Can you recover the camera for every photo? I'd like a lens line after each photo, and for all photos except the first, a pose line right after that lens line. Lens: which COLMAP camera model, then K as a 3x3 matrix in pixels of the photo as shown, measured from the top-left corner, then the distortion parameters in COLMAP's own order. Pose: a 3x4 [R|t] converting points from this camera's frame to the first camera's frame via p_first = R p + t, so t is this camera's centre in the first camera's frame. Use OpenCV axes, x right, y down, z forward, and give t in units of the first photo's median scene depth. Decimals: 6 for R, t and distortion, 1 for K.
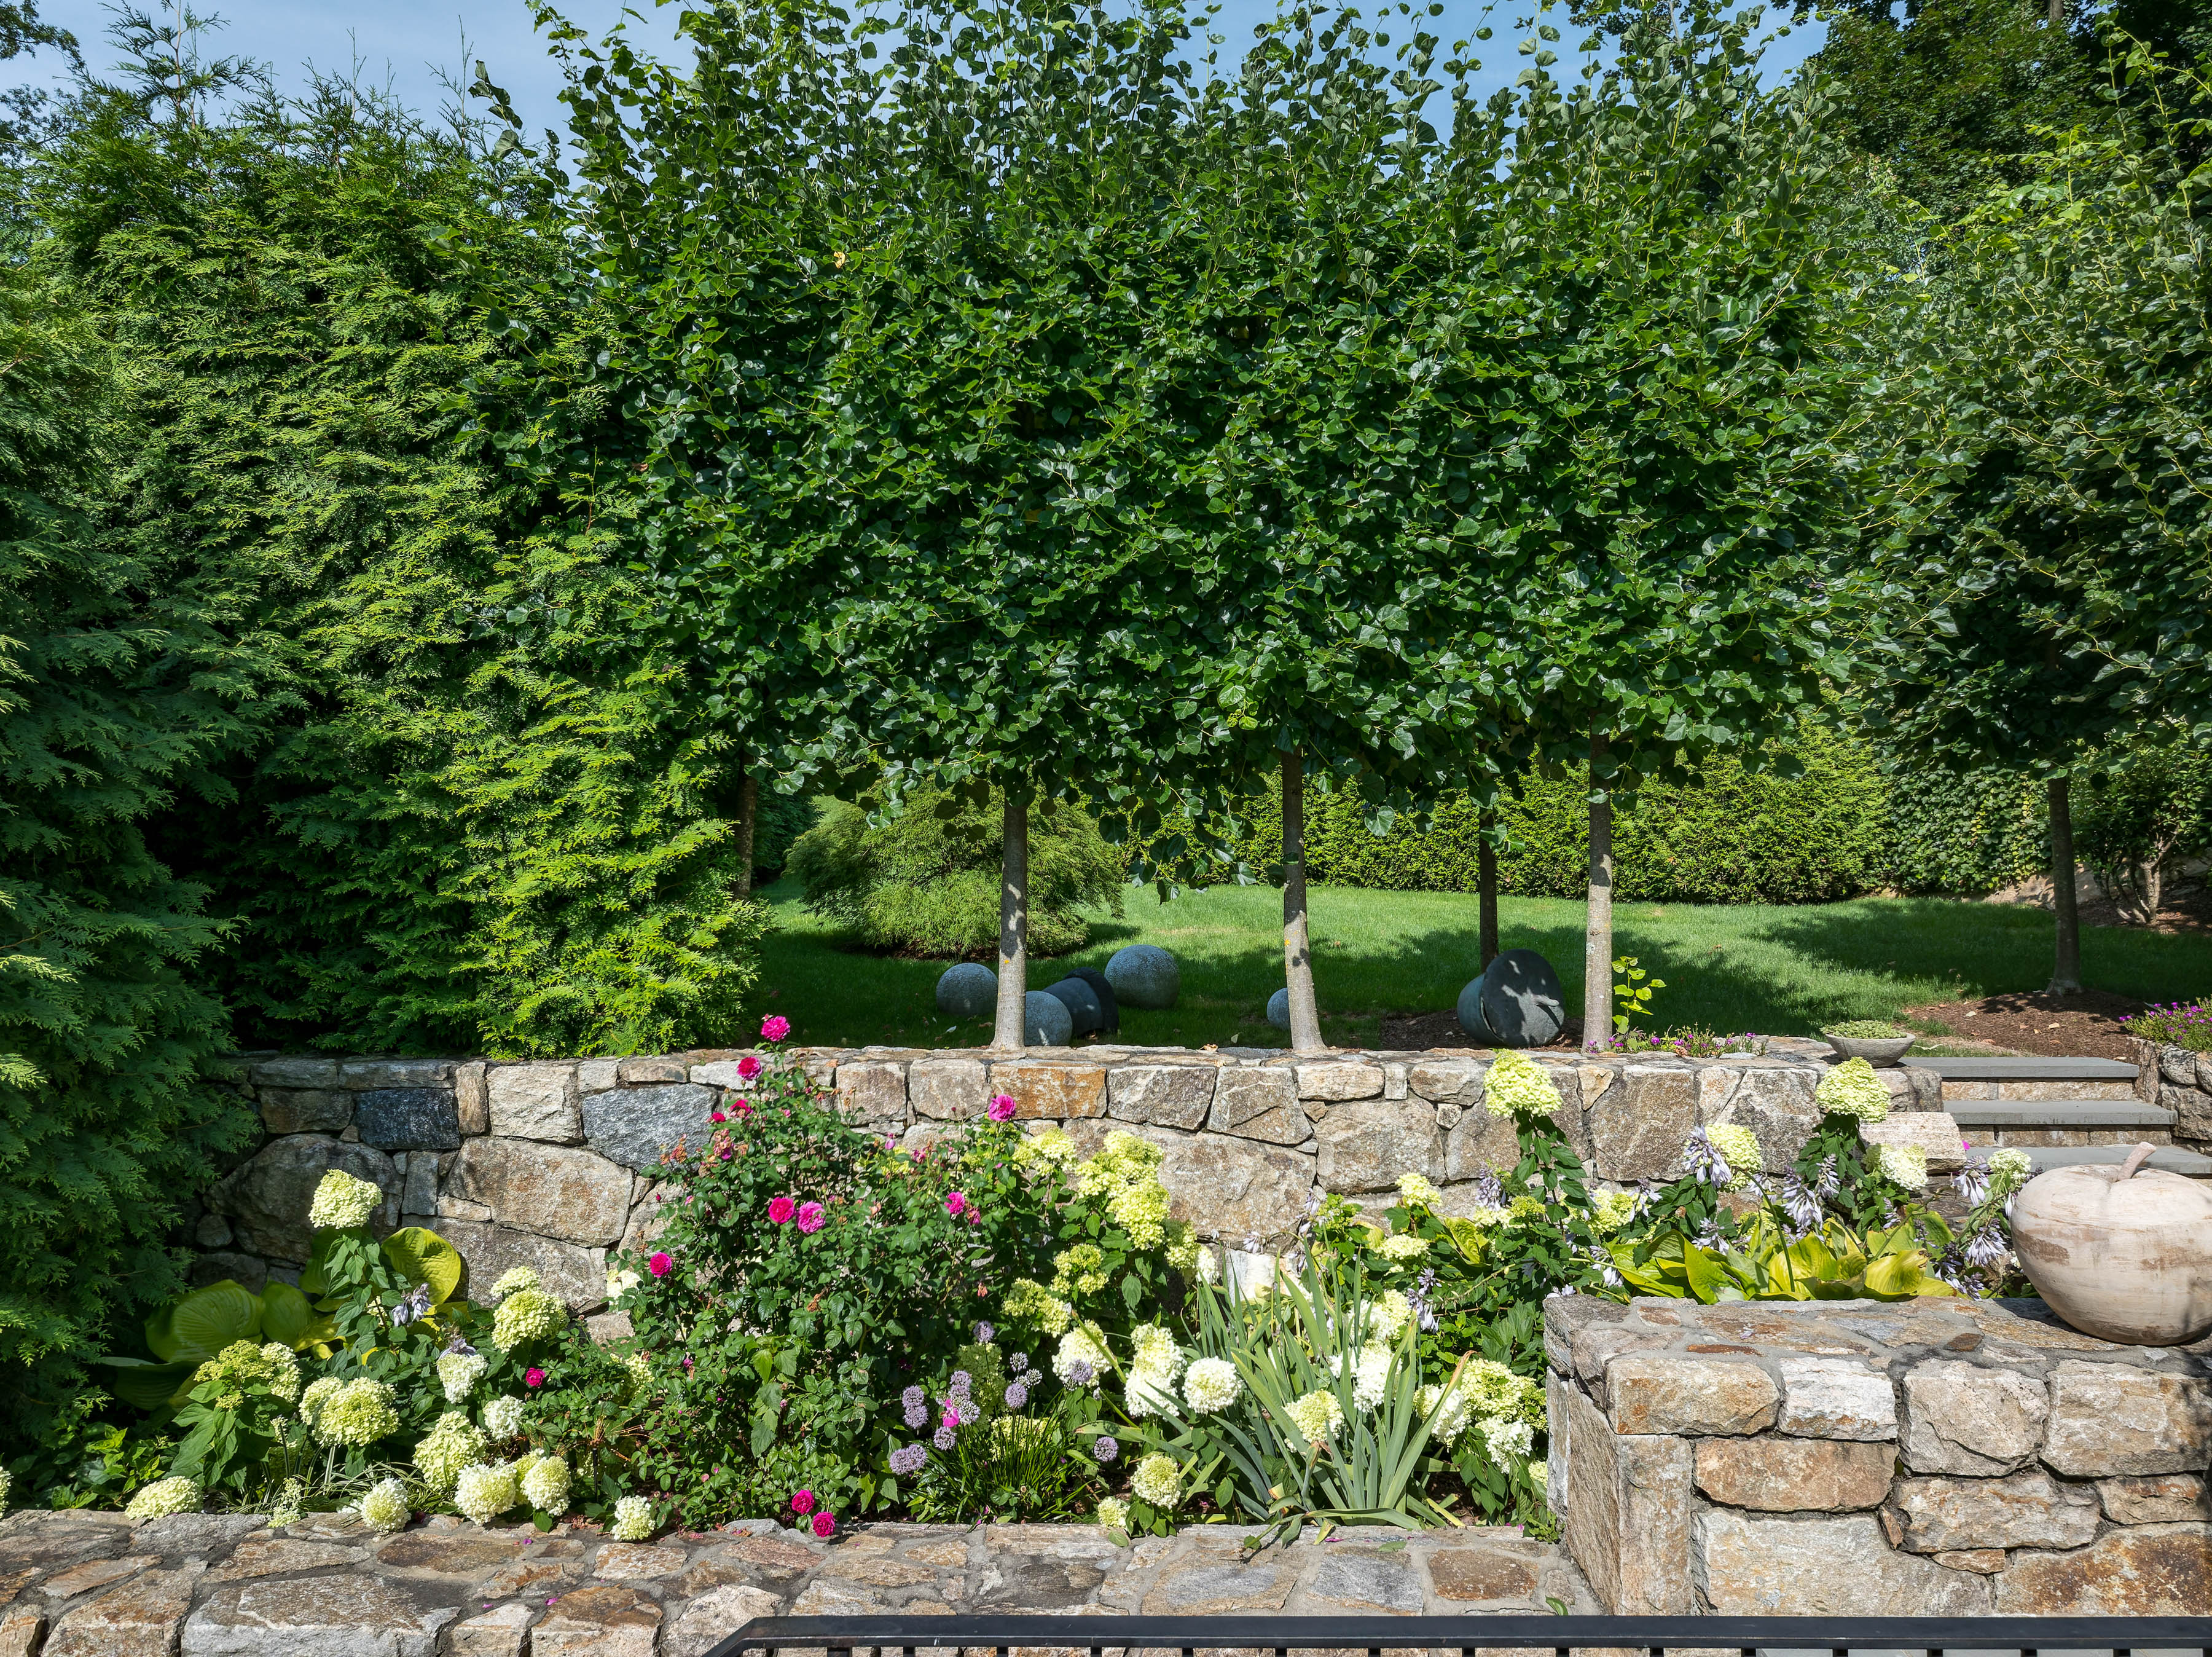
lens RADIAL K [[1521.0, 0, 1096.4], [0, 1521.0, 831.3], [0, 0, 1]] dist [0.000739, -0.010182]
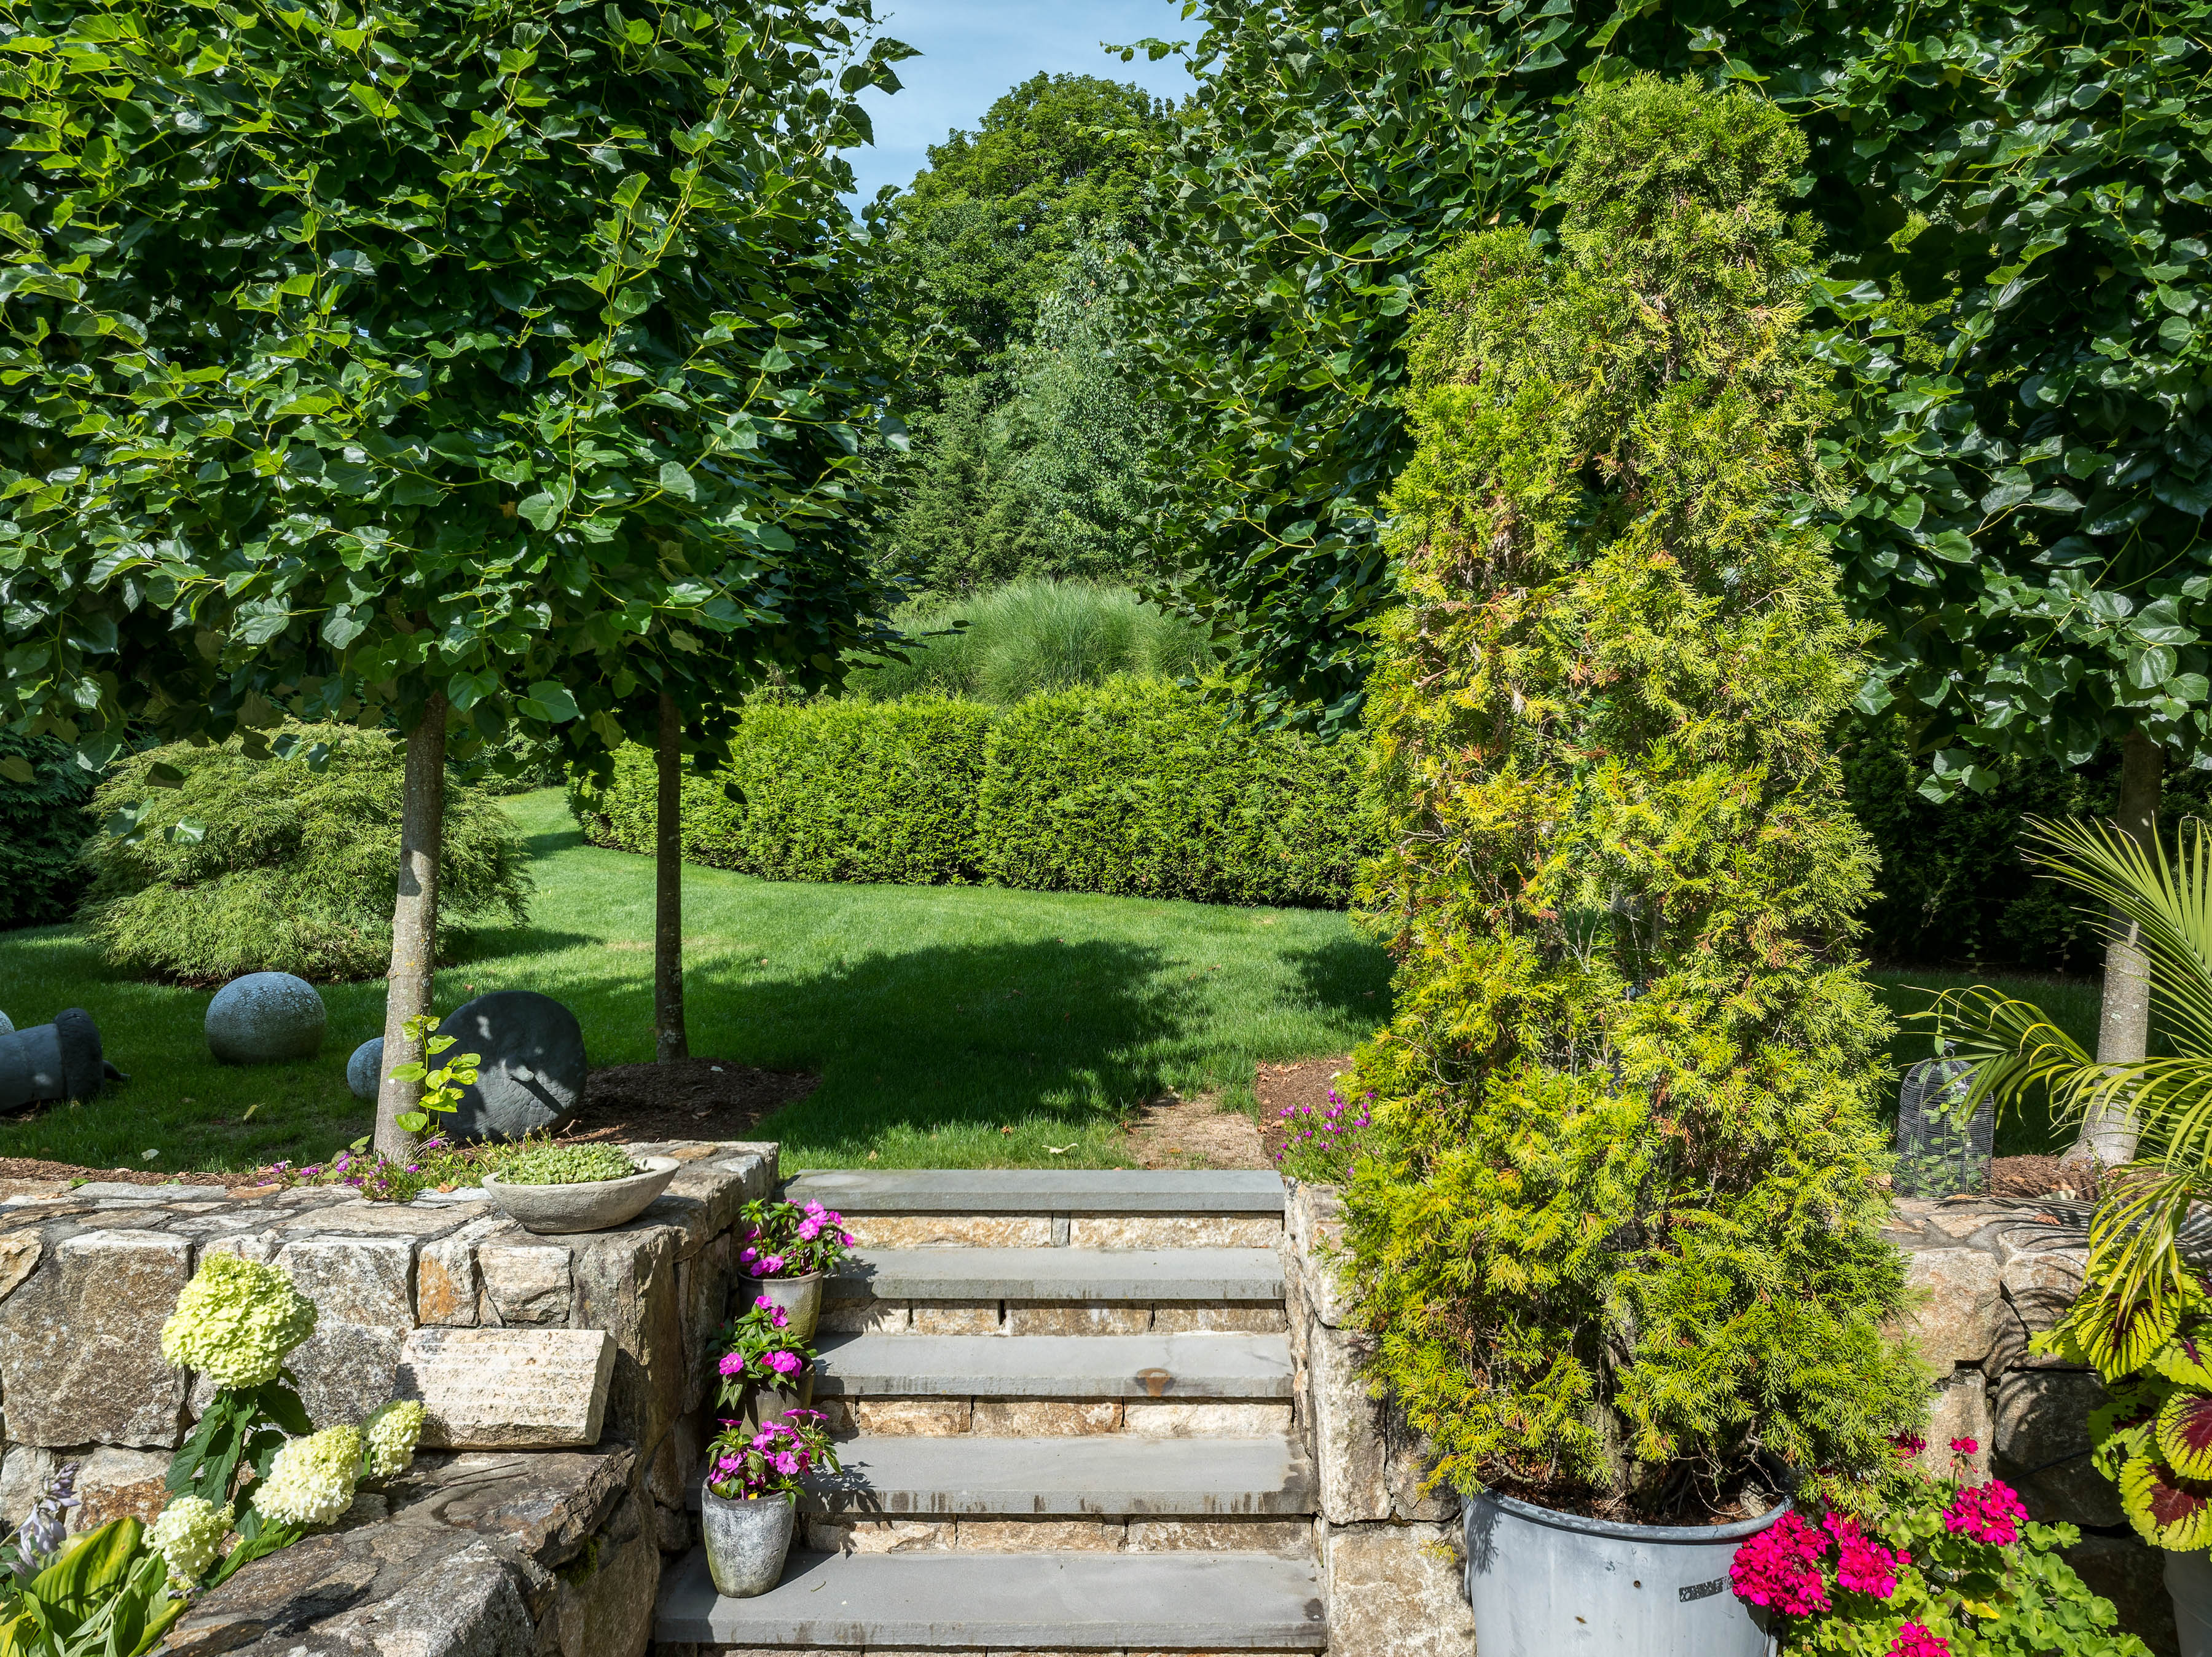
lens RADIAL K [[1521.0, 0, 1128.4], [0, 1521.0, 833.0], [0, 0, 1]] dist [0.000739, -0.010182]
pose [[0.999871, 0.001375, 0.016027, 0.363641], [-0.001435, 0.999992, 0.003765, 0.004628], [-0.016022, -0.003787, 0.999864, 0.231318]]
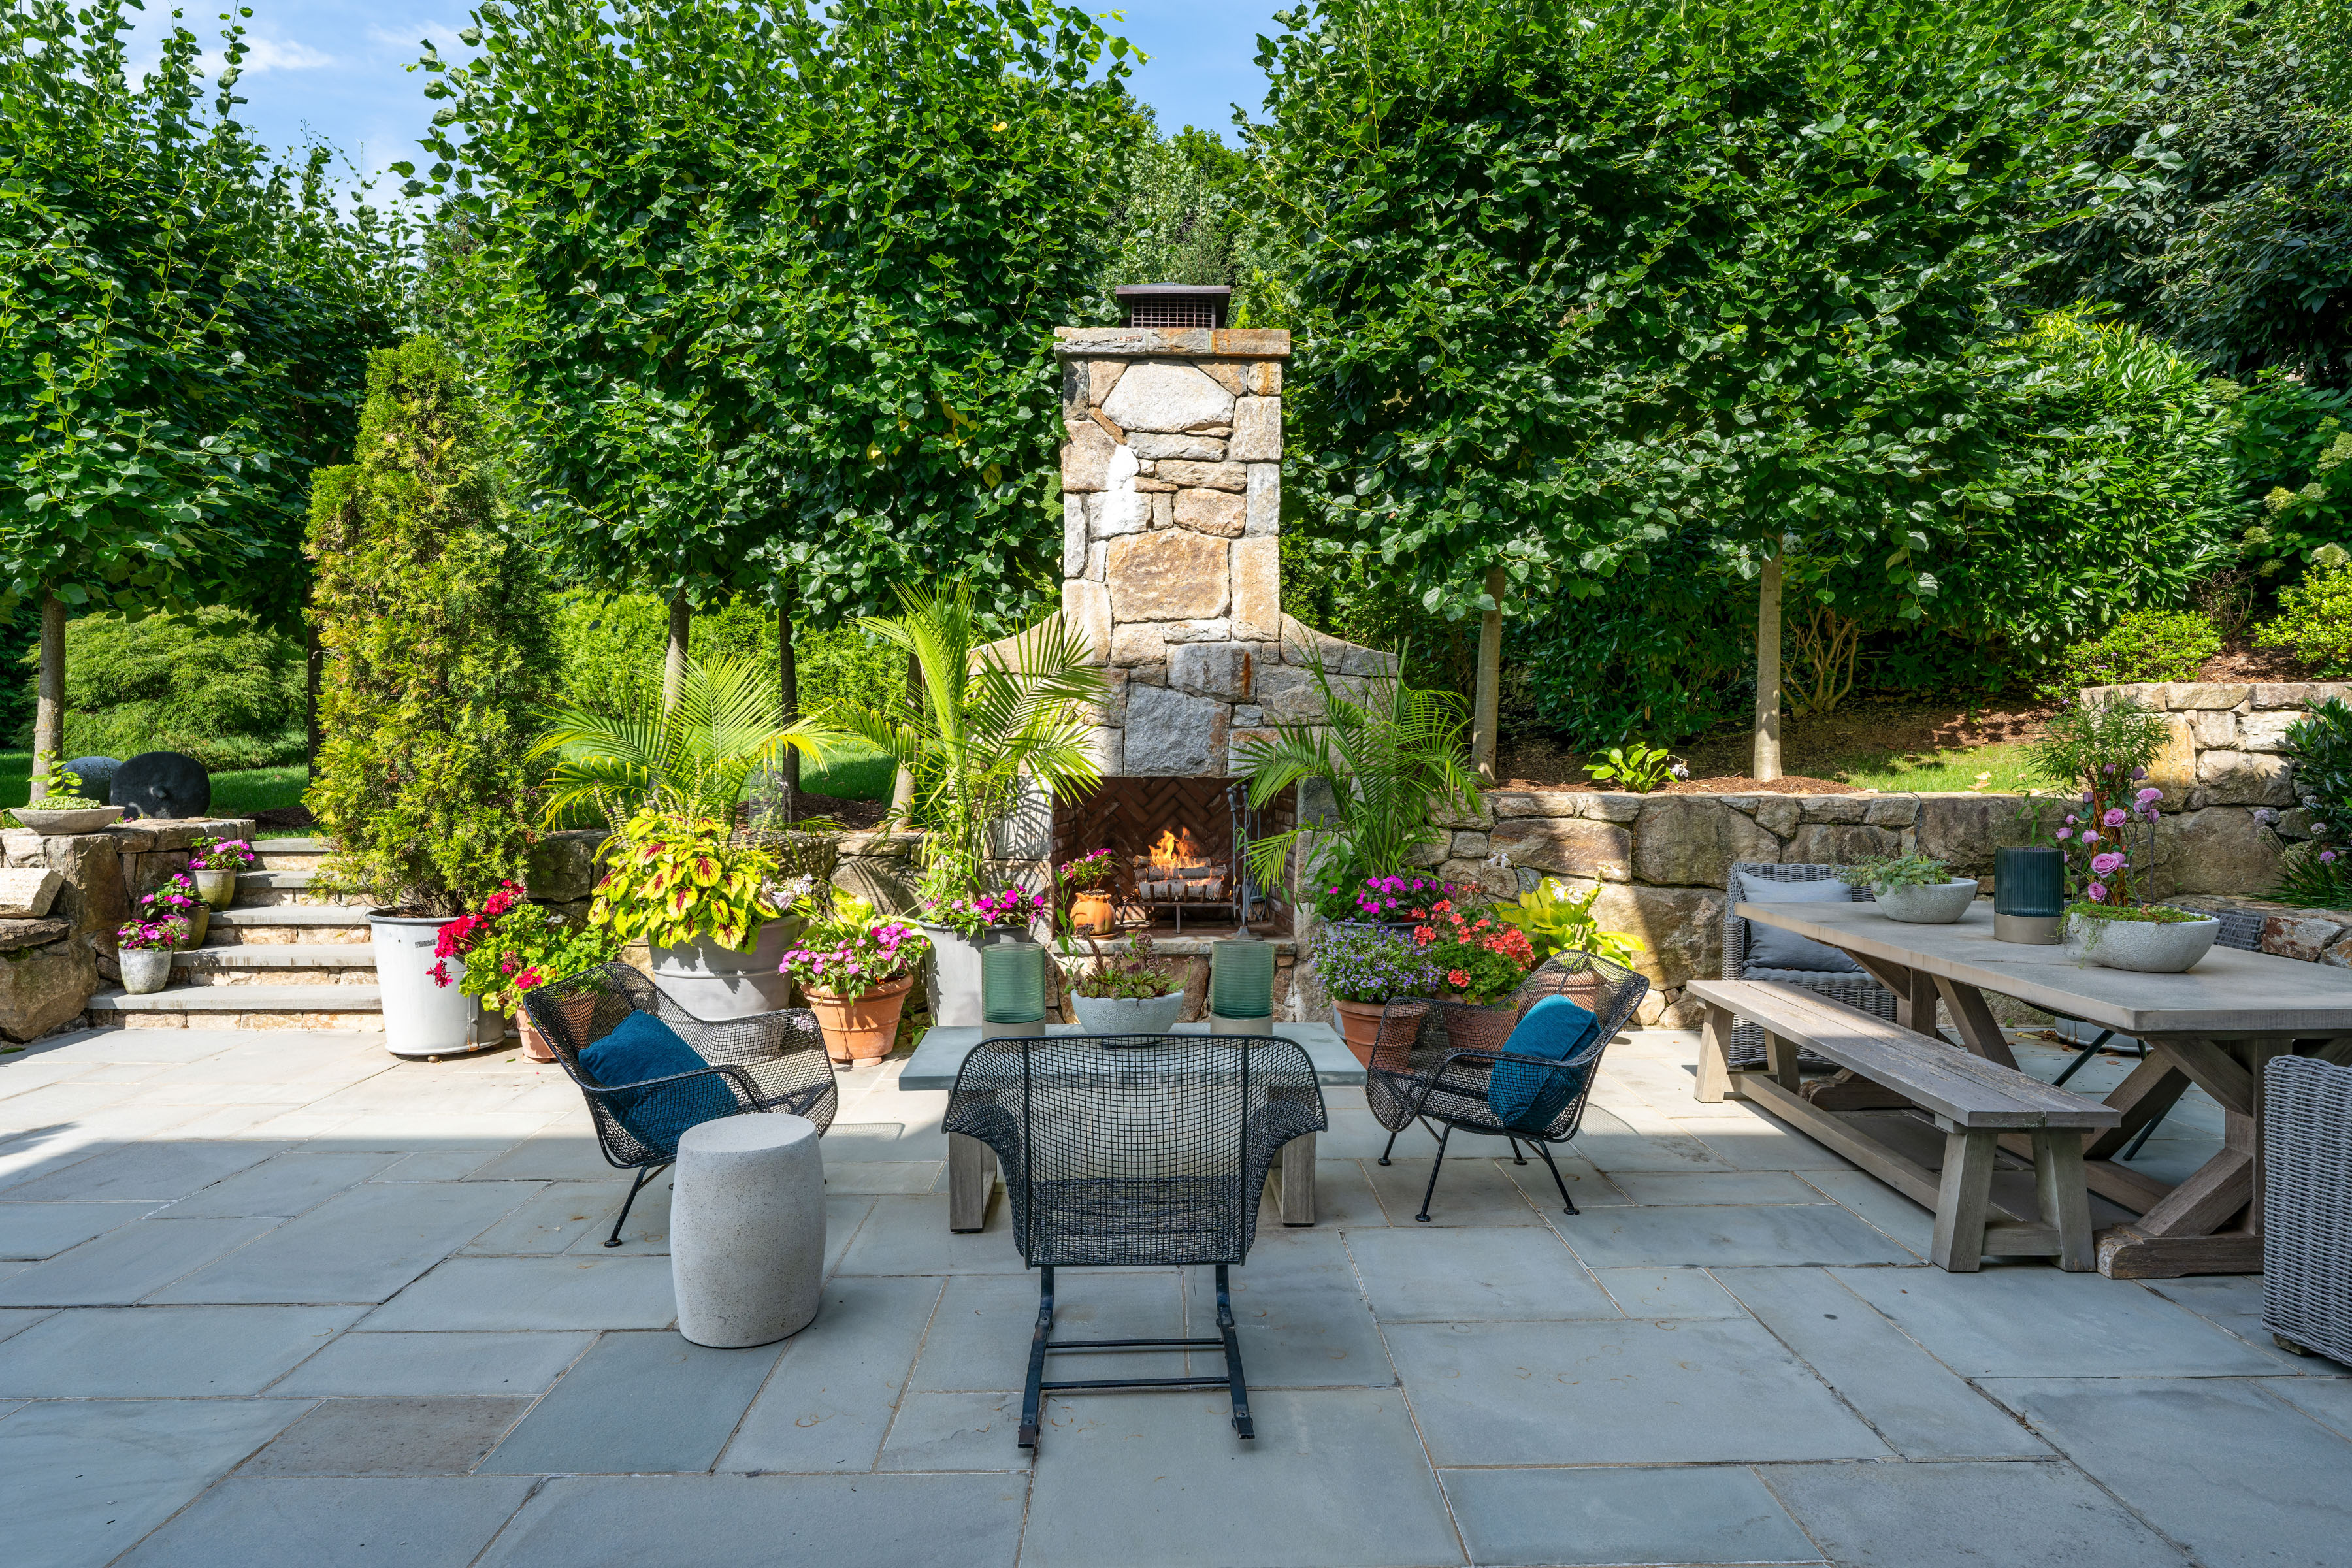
lens RADIAL K [[1295.2, 0, 1186.4], [0, 1295.2, 786.0], [0, 0, 1]] dist [0.002931, 0.001473]
pose [[0.998821, 0.004408, 0.048351, 0.700794], [-0.007469, 0.997966, 0.063312, 0.023223], [-0.047974, -0.063599, 0.996822, -0.036040]]
